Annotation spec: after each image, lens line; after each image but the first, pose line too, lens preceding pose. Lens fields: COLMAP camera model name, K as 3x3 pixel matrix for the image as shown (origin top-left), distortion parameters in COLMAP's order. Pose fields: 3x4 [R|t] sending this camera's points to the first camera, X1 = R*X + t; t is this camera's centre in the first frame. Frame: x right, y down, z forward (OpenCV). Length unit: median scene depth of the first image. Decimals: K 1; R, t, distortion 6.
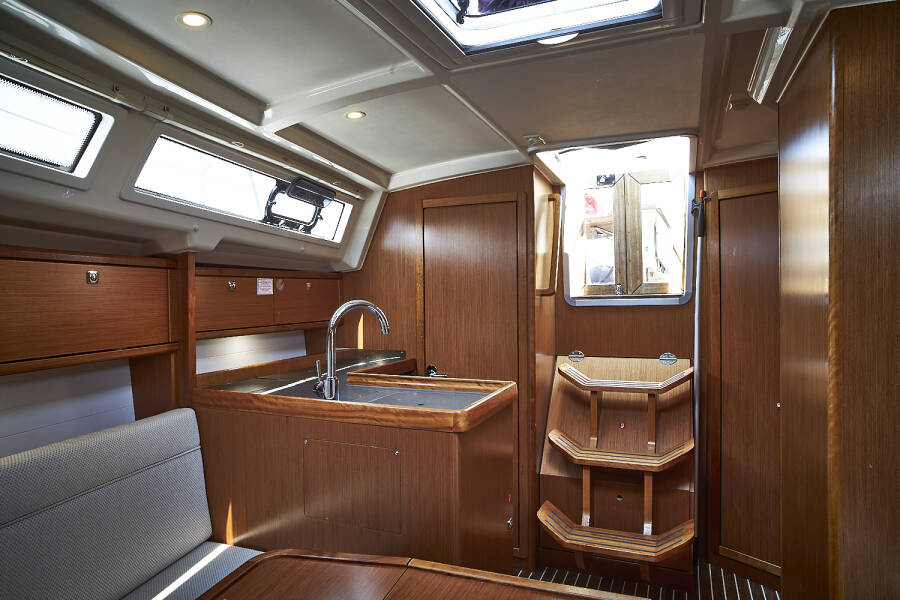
lens RADIAL K [[565.1, 0, 450.0], [0, 565.1, 300.0], [0, 0, 1]] dist [-0.000278, 0.000410]
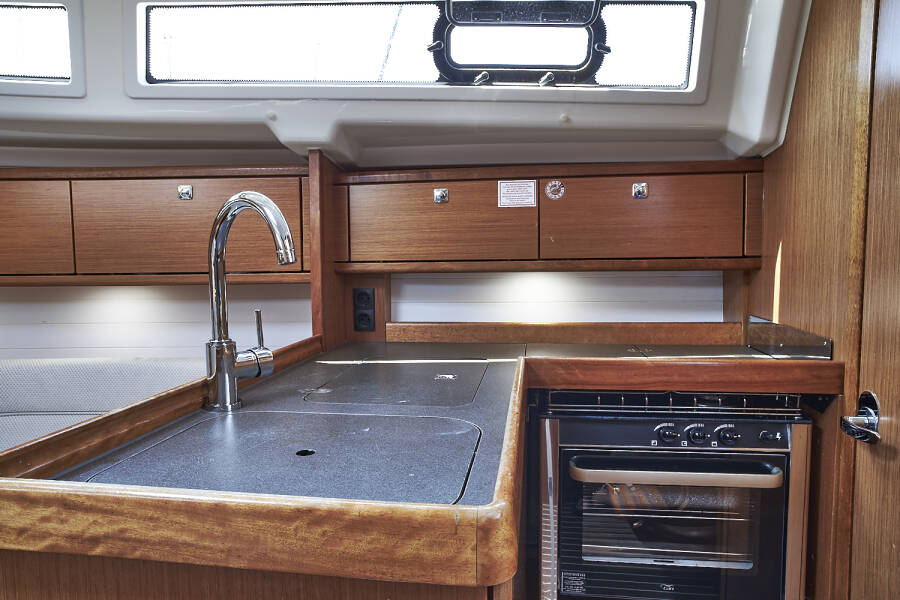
lens RADIAL K [[590.0, 0, 450.0], [0, 590.0, 300.0], [0, 0, 1]] dist [-0.022915, 0.000417]
pose [[0.250584, 0.080975, -0.964702, 0.264188], [0.000650, 0.996481, 0.083811, 0.034952], [0.968095, -0.021628, 0.249650, 0.755333]]
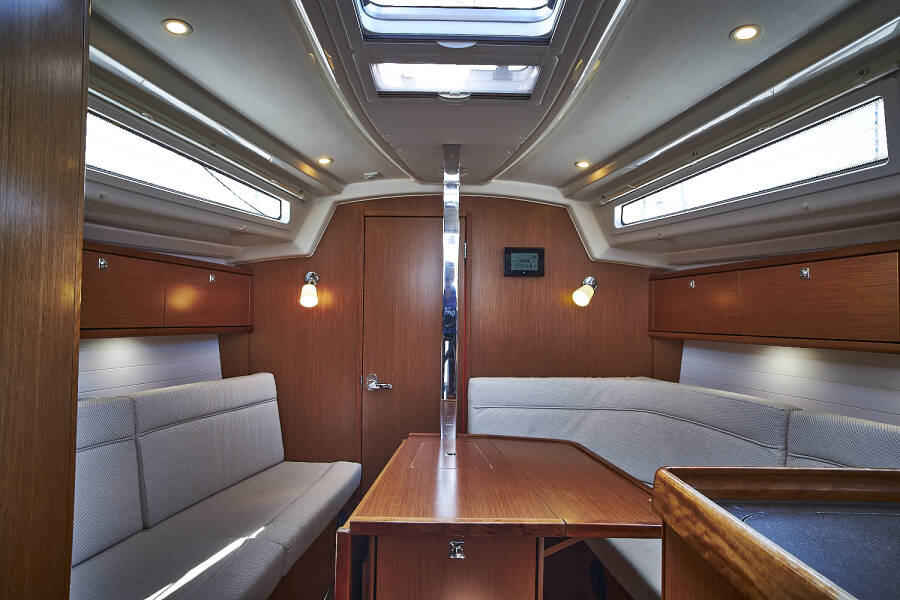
lens RADIAL K [[565.1, 0, 450.0], [0, 565.1, 300.0], [0, 0, 1]] dist [-0.000278, 0.000410]
pose [[-0.921204, -0.013771, -0.388835, 0.248102], [-0.006264, 0.999769, -0.020568, 0.027973], [0.389029, -0.016512, -0.921078, 0.915205]]
